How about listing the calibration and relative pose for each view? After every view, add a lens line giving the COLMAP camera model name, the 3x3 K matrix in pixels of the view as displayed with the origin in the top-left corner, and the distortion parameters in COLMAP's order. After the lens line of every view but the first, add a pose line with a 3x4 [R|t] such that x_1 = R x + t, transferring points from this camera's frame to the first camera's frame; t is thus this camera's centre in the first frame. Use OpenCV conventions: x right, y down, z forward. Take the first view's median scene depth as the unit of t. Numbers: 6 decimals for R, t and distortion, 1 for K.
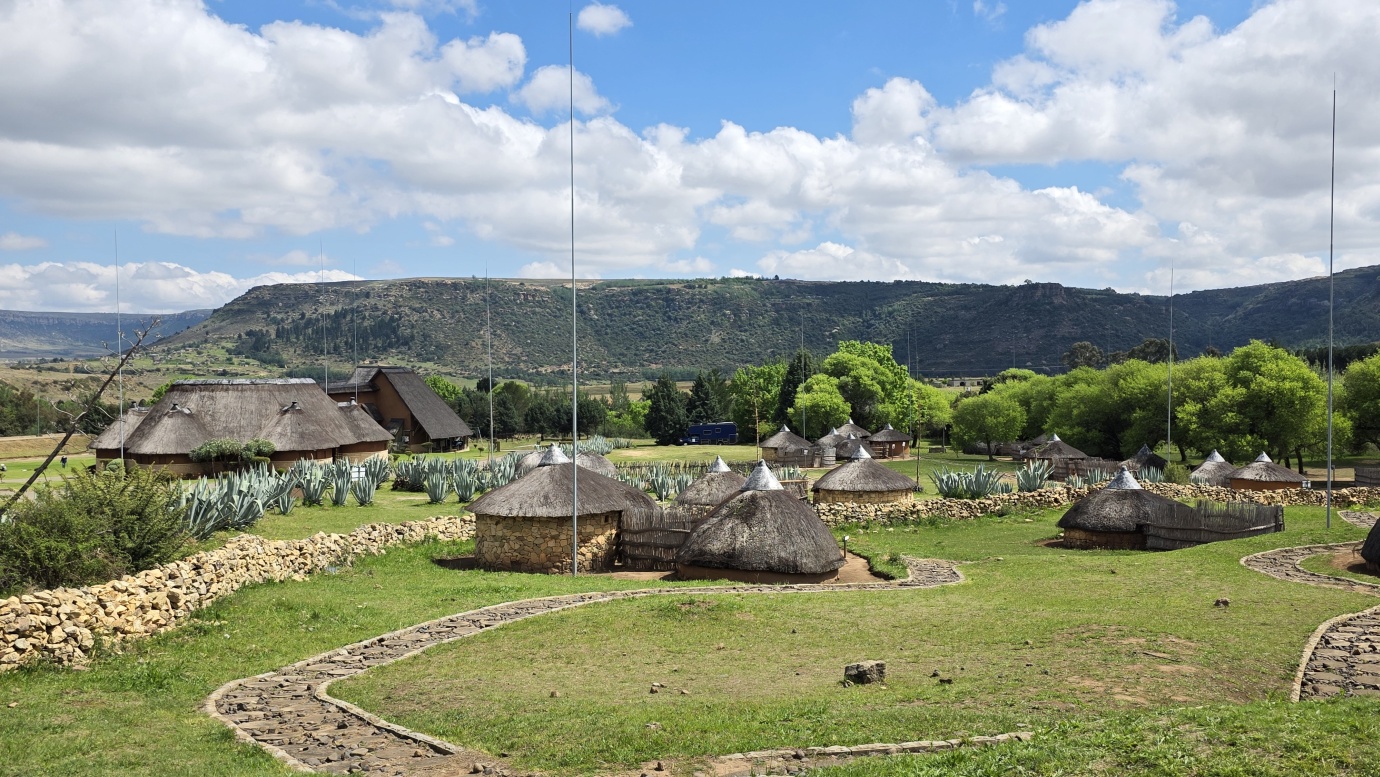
lens RADIAL K [[1267.2, 0, 705.0], [0, 1267.2, 423.4], [0, 0, 1]] dist [0.083481, -0.019848]
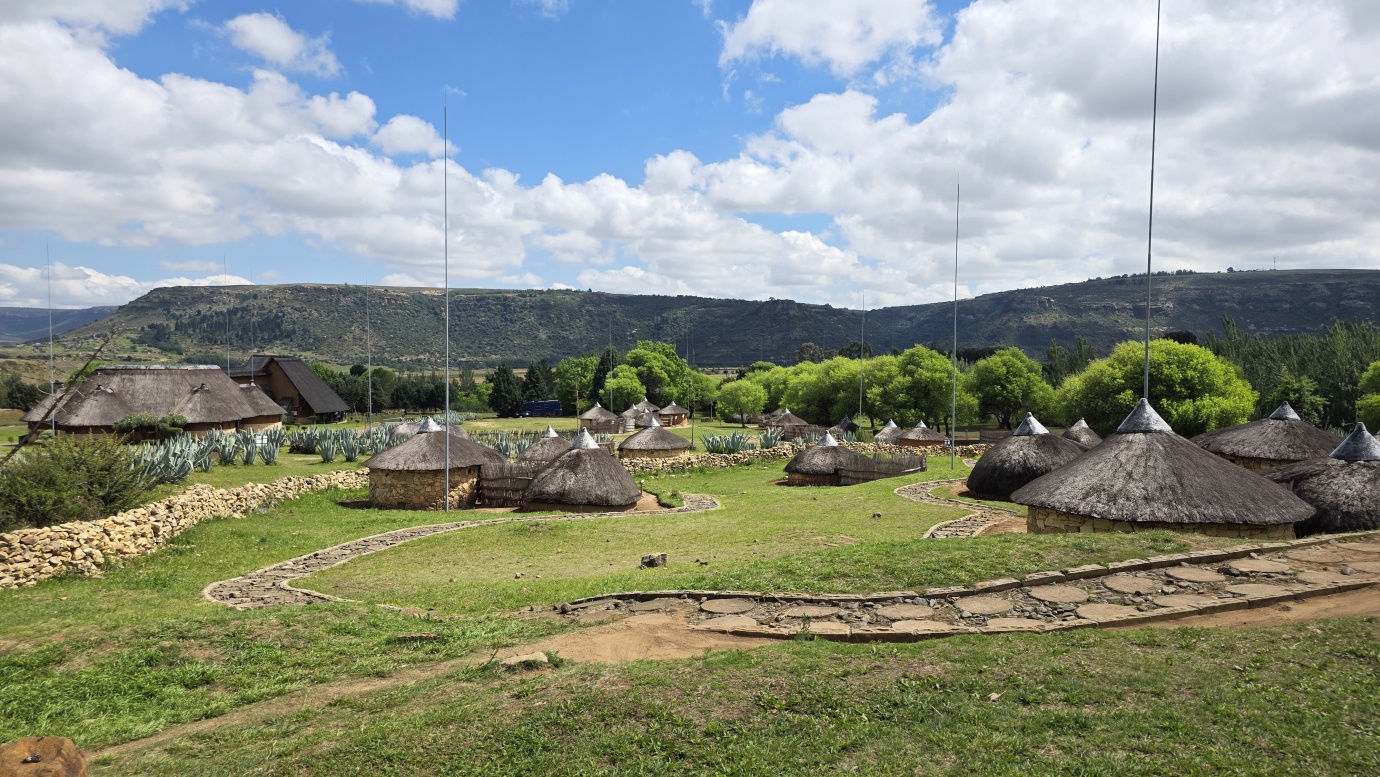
lens RADIAL K [[951.9, 0, 709.9], [0, 951.9, 415.1], [0, 0, 1]] dist [0.053189, -0.025770]
pose [[0.983294, -0.002420, 0.182009, -0.003249], [-0.000355, 0.999884, 0.015214, -0.000519], [-0.182025, -0.015025, 0.983179, -0.026559]]
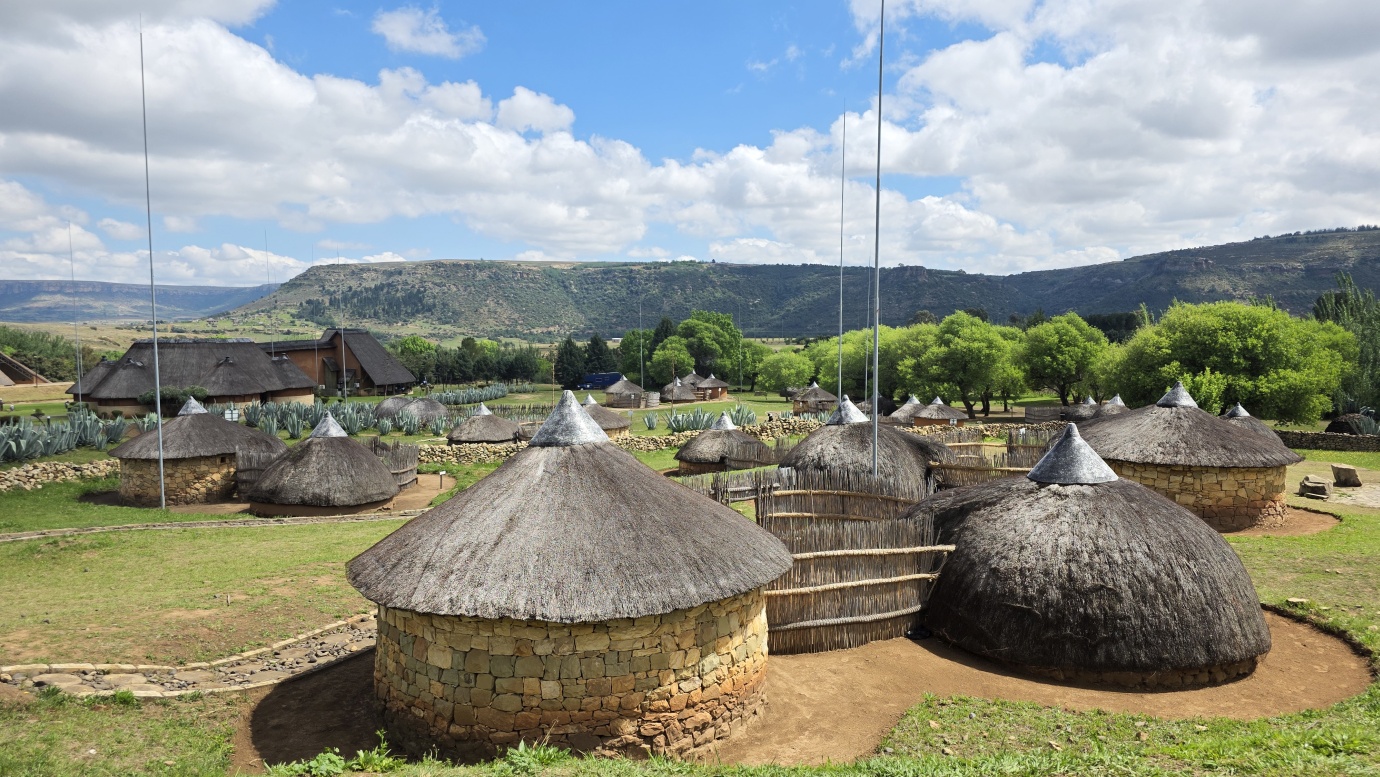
lens RADIAL K [[951.9, 0, 706.8], [0, 951.9, 406.6], [0, 0, 1]] dist [0.053189, -0.025770]
pose [[0.999295, -0.001782, 0.037488, 0.123300], [0.000380, 0.999301, 0.037378, -0.003077], [-0.037529, -0.037338, 0.998598, 0.026001]]
